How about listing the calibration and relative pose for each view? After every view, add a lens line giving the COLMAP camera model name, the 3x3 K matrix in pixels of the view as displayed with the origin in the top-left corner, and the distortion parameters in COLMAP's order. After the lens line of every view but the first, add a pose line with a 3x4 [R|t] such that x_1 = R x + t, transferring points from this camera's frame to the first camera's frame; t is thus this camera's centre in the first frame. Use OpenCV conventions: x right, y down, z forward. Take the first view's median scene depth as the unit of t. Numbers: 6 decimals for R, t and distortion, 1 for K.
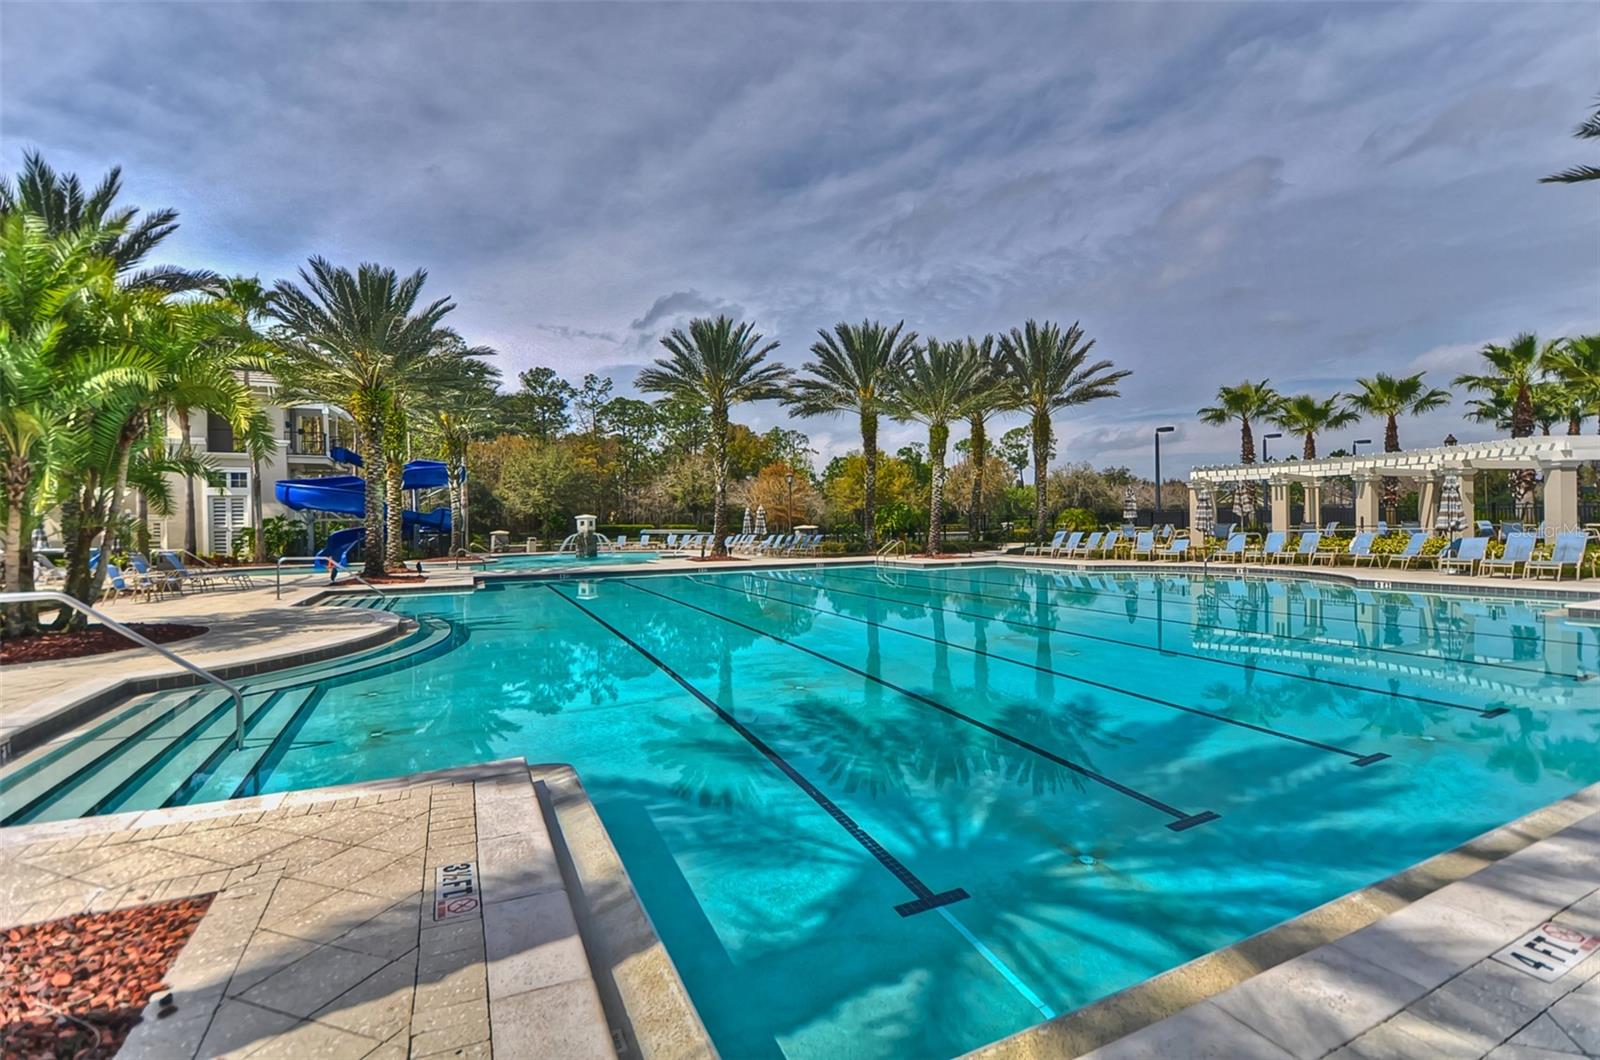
lens RADIAL K [[695.7, 0, 806.0], [0, 695.7, 531.9], [0, 0, 1]] dist [0.004280, 0.000171]
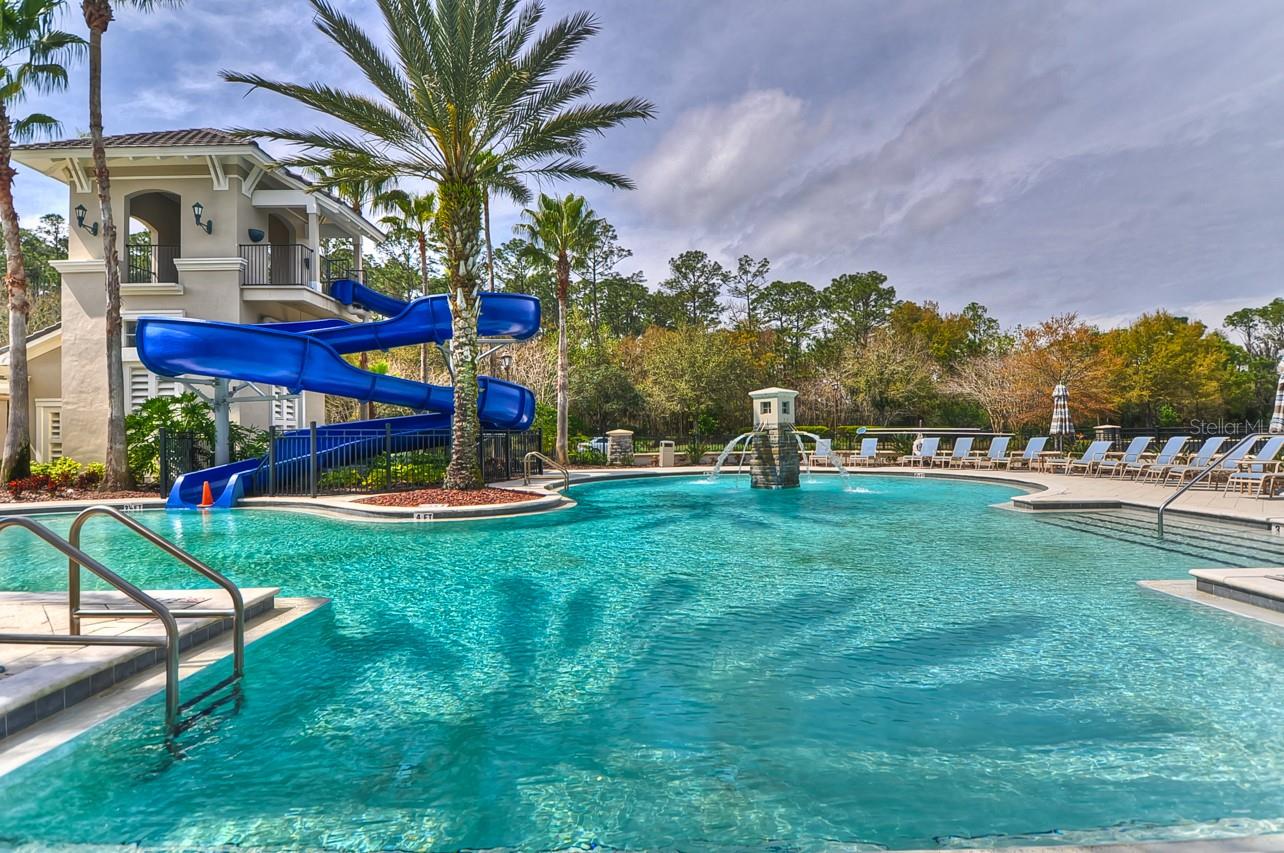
lens RADIAL K [[662.5, 0, 642.2], [0, 662.5, 429.4], [0, 0, 1]] dist [0.002149, 0.000140]
pose [[0.903837, -0.003495, -0.427862, -0.078470], [-0.002381, 0.999910, -0.013198, 0.002558], [0.427870, 0.012948, 0.903747, 0.217609]]
